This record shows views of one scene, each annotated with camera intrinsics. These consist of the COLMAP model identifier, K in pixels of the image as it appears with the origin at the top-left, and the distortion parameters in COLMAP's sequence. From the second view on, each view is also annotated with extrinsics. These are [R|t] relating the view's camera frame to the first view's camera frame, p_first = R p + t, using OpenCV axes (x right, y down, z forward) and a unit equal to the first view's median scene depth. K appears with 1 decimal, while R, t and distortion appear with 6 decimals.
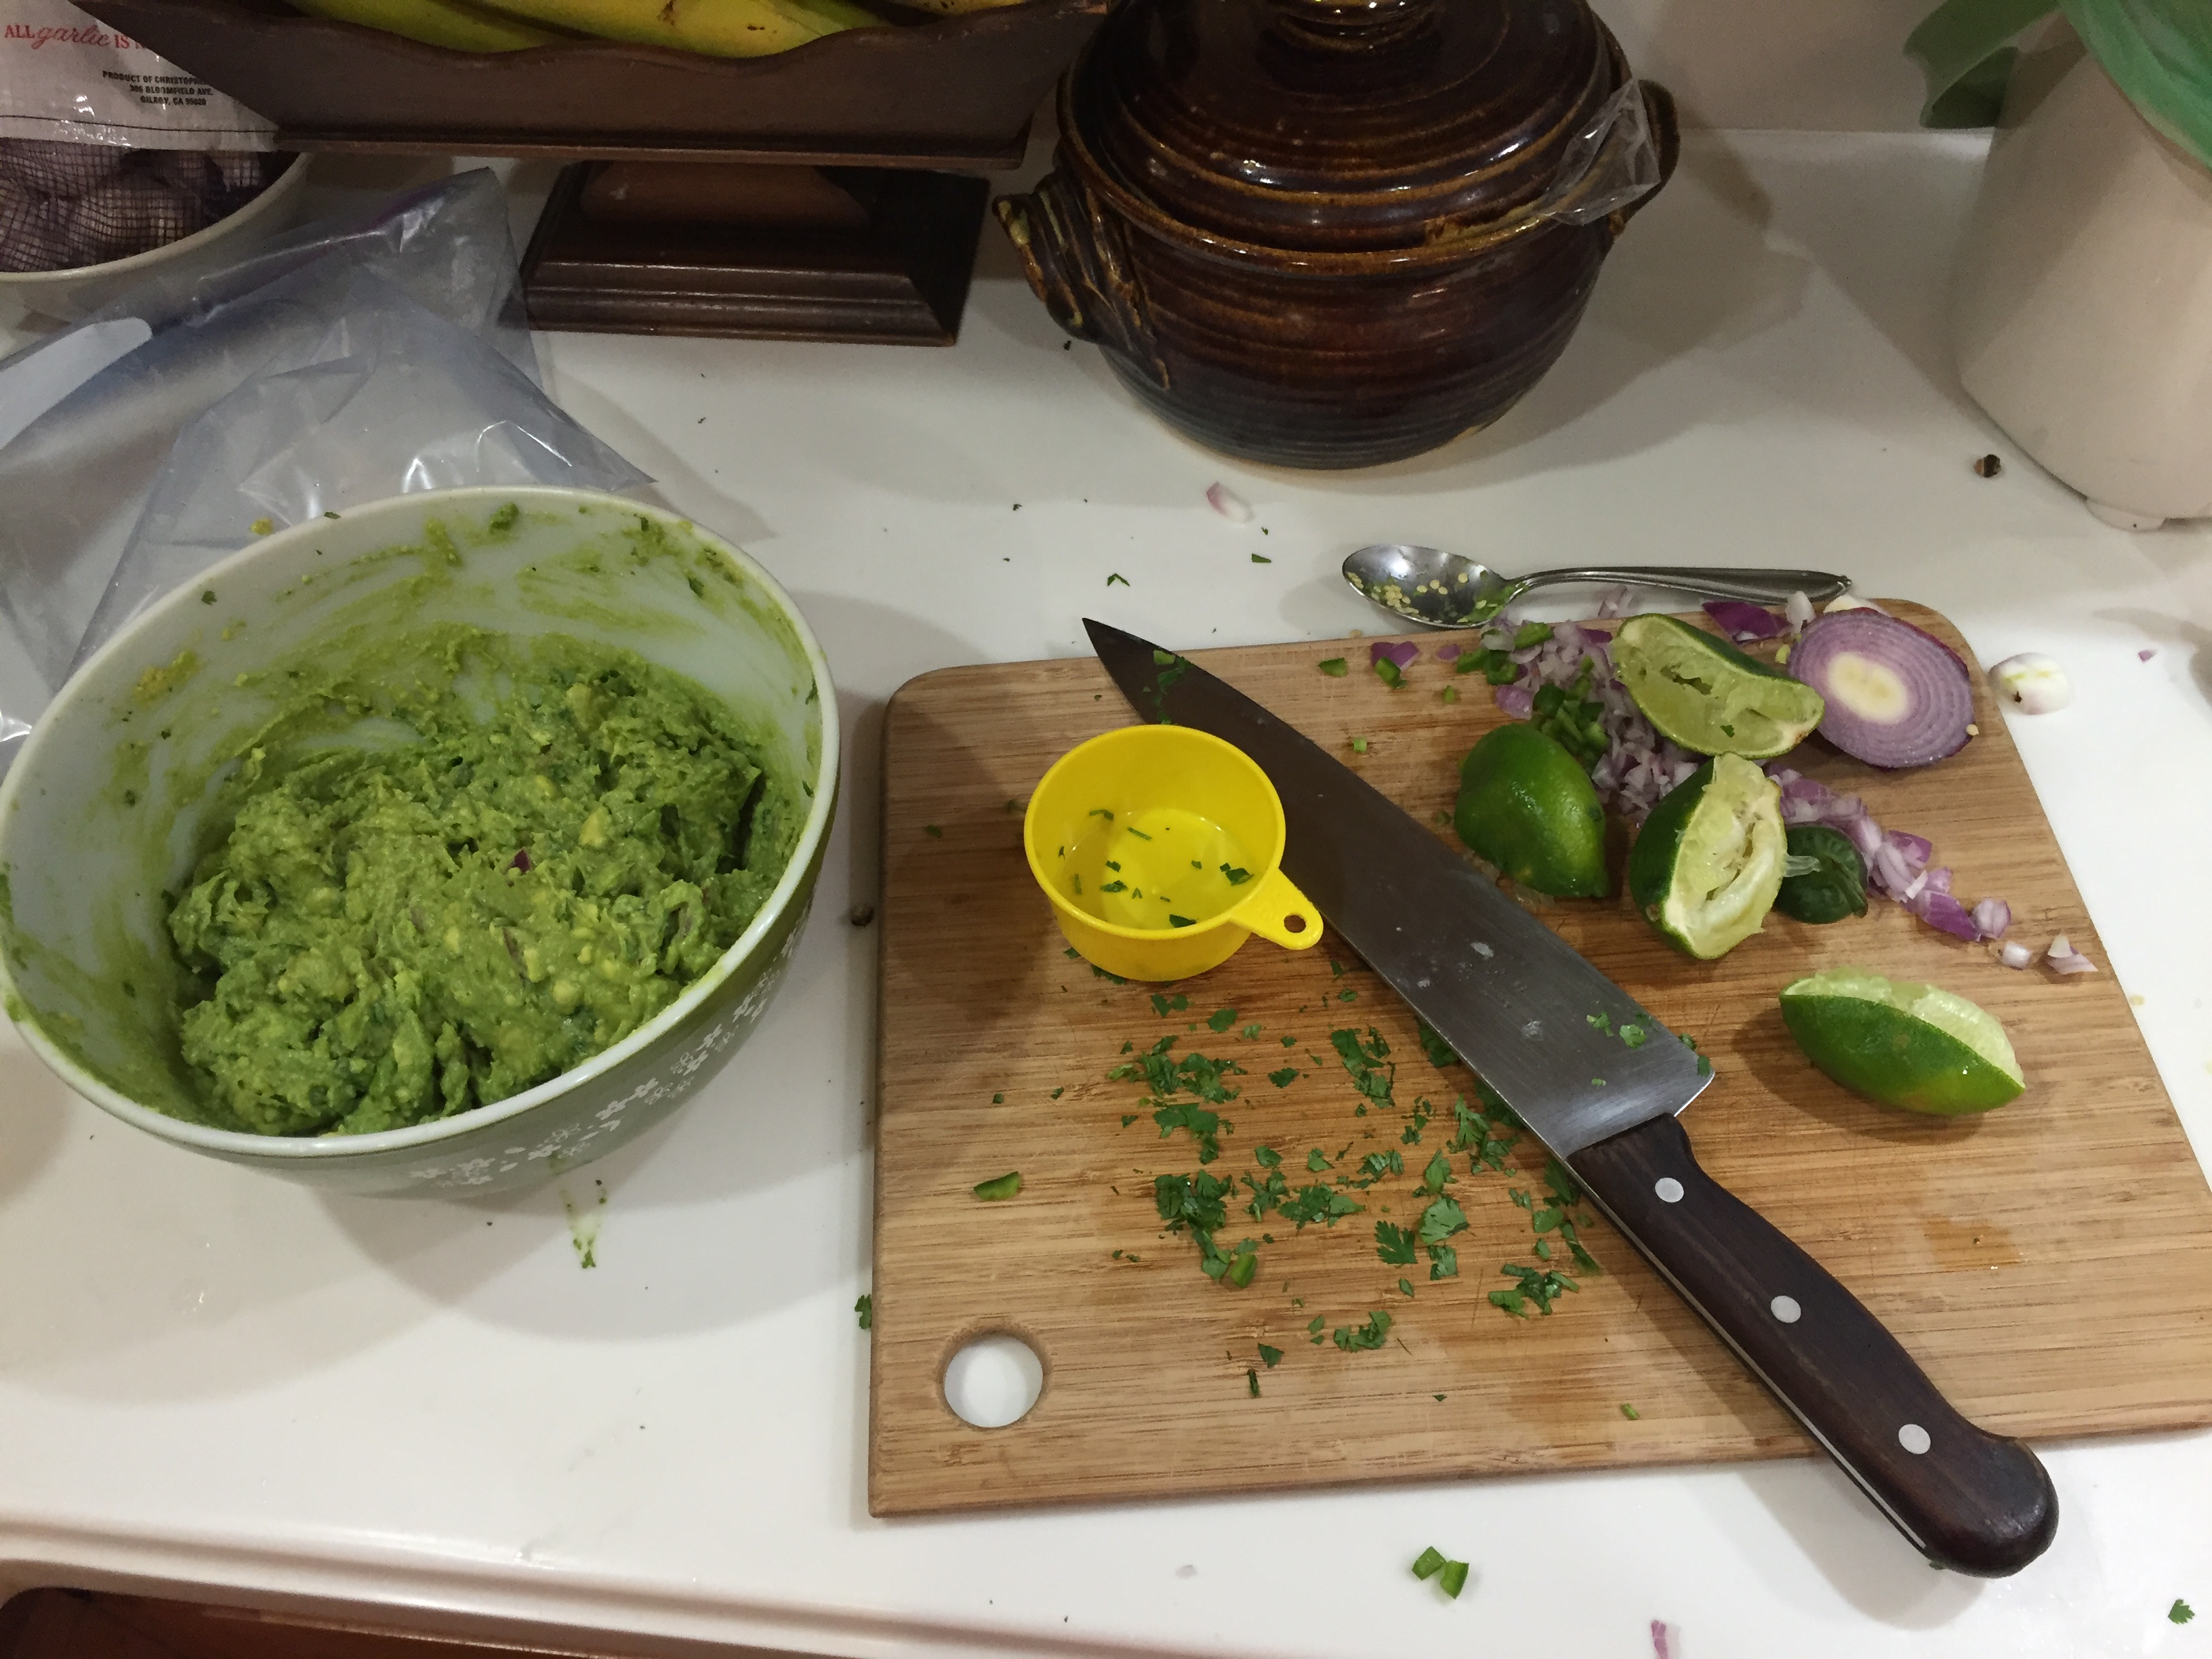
lens RADIAL K [[1896.5, 0, 1106.0], [0, 1896.5, 829.5], [0, 0, 1]] dist [0.112075, -0.187101]
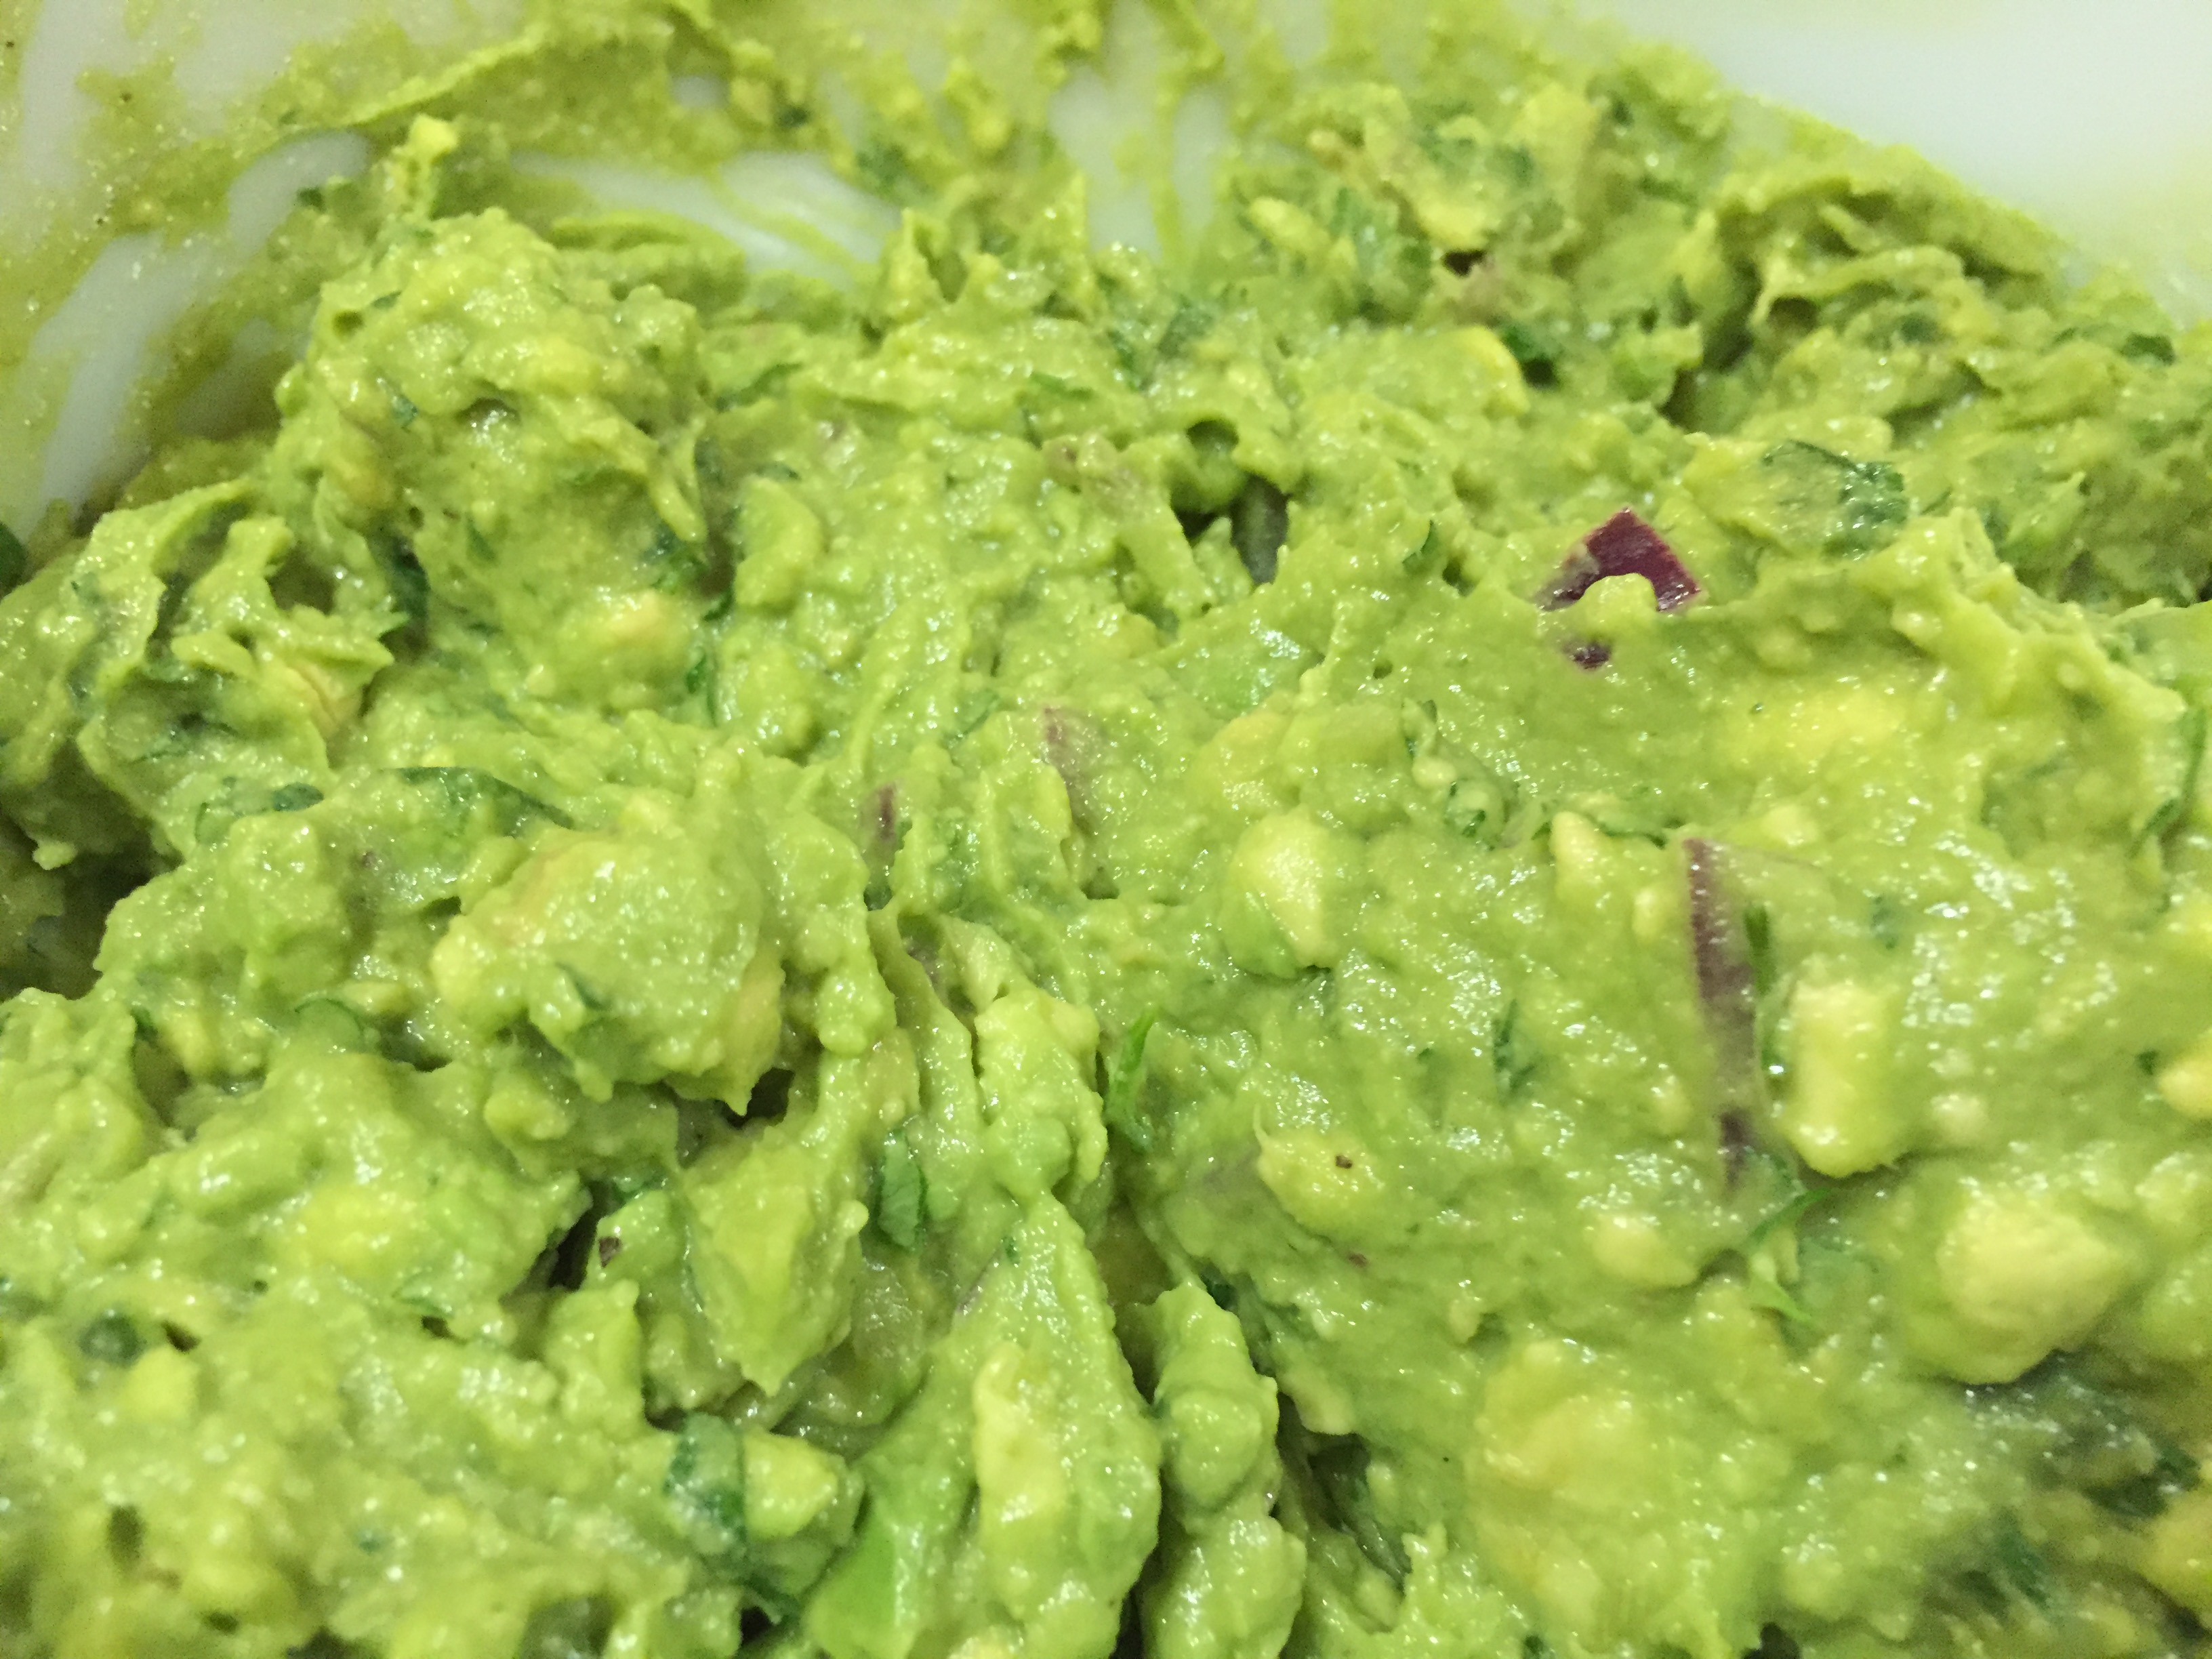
lens RADIAL K [[1969.0, 0, 1106.0], [0, 1969.0, 829.5], [0, 0, 1]] dist [0.055696, -0.131578]
pose [[0.988326, 0.151494, -0.016161, -0.354939], [-0.152240, 0.986123, -0.066220, 0.068725], [0.005904, 0.067908, 0.997674, 0.789128]]
